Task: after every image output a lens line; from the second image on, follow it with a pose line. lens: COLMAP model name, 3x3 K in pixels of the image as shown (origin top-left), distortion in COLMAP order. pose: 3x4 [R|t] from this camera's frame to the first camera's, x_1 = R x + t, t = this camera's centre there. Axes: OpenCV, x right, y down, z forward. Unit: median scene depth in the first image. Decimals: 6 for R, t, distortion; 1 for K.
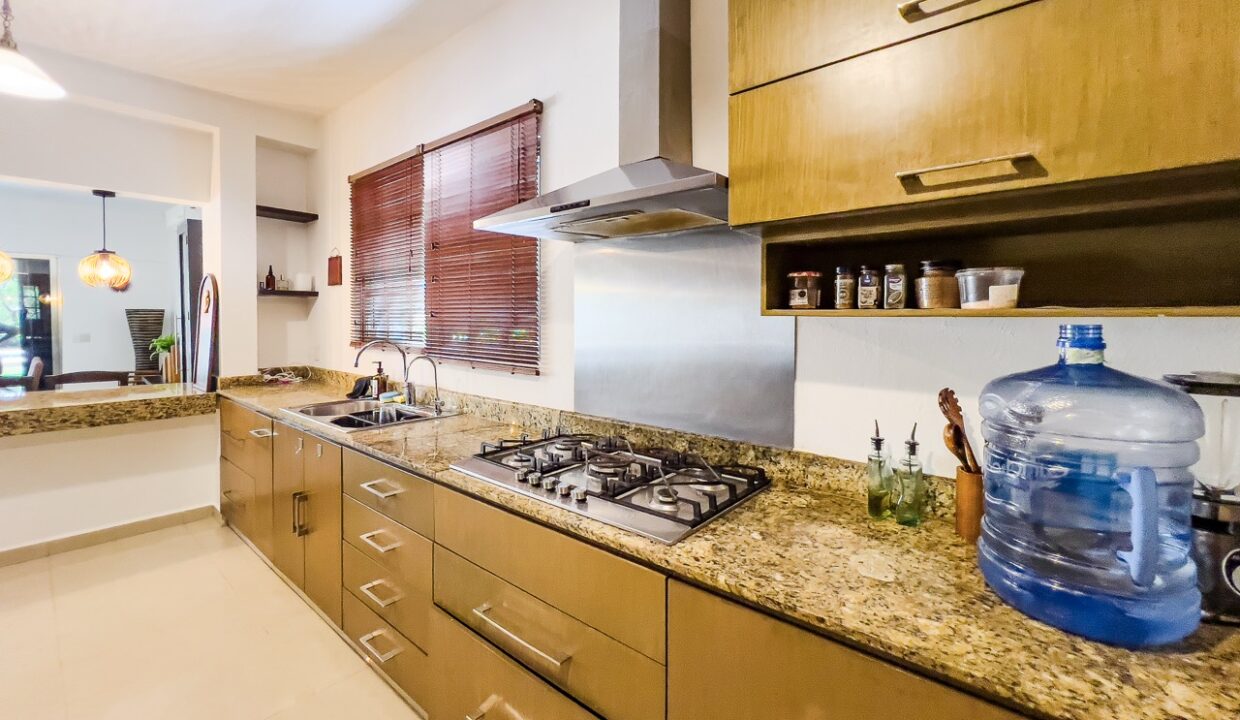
lens RADIAL K [[509.1, 0, 621.9], [0, 509.1, 333.8], [0, 0, 1]] dist [-0.000081, 0.000188]
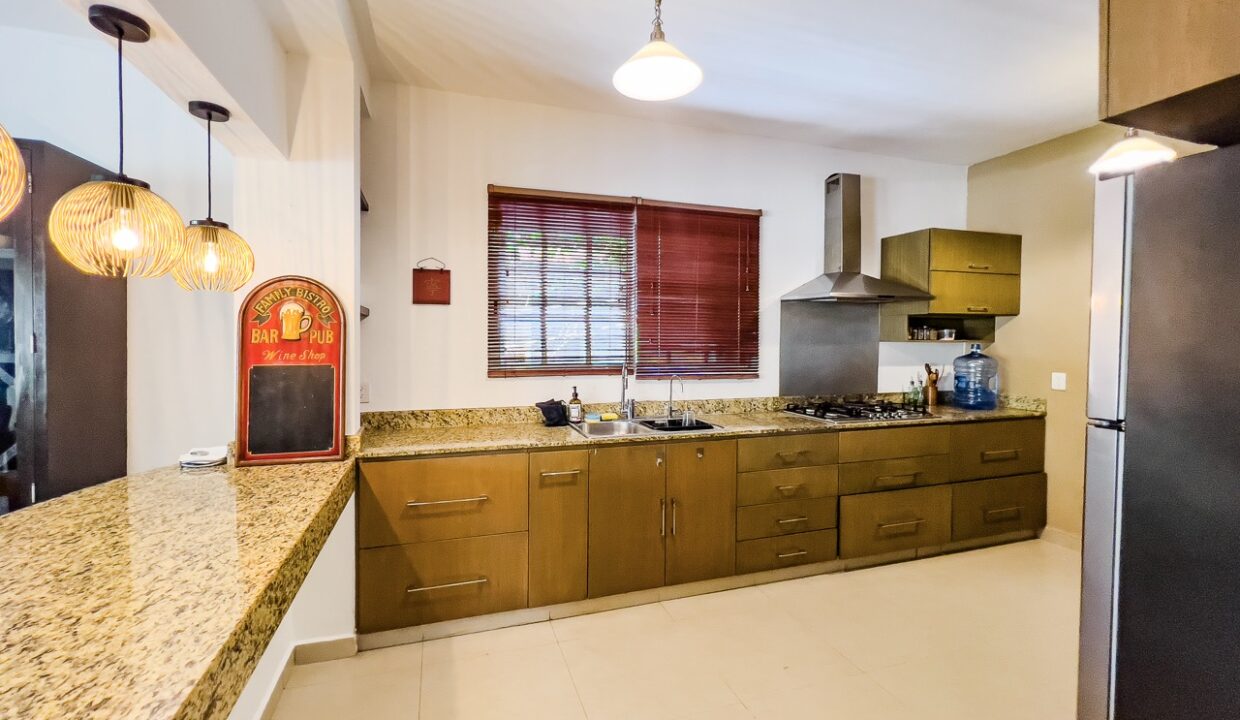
lens RADIAL K [[508.0, 0, 624.2], [0, 508.0, 354.8], [0, 0, 1]] dist [0.001270, 0.000206]
pose [[0.517762, -0.030934, 0.854966, -2.498793], [0.025713, 0.999457, 0.020590, -0.052774], [-0.855138, 0.011324, 0.518276, 0.739935]]
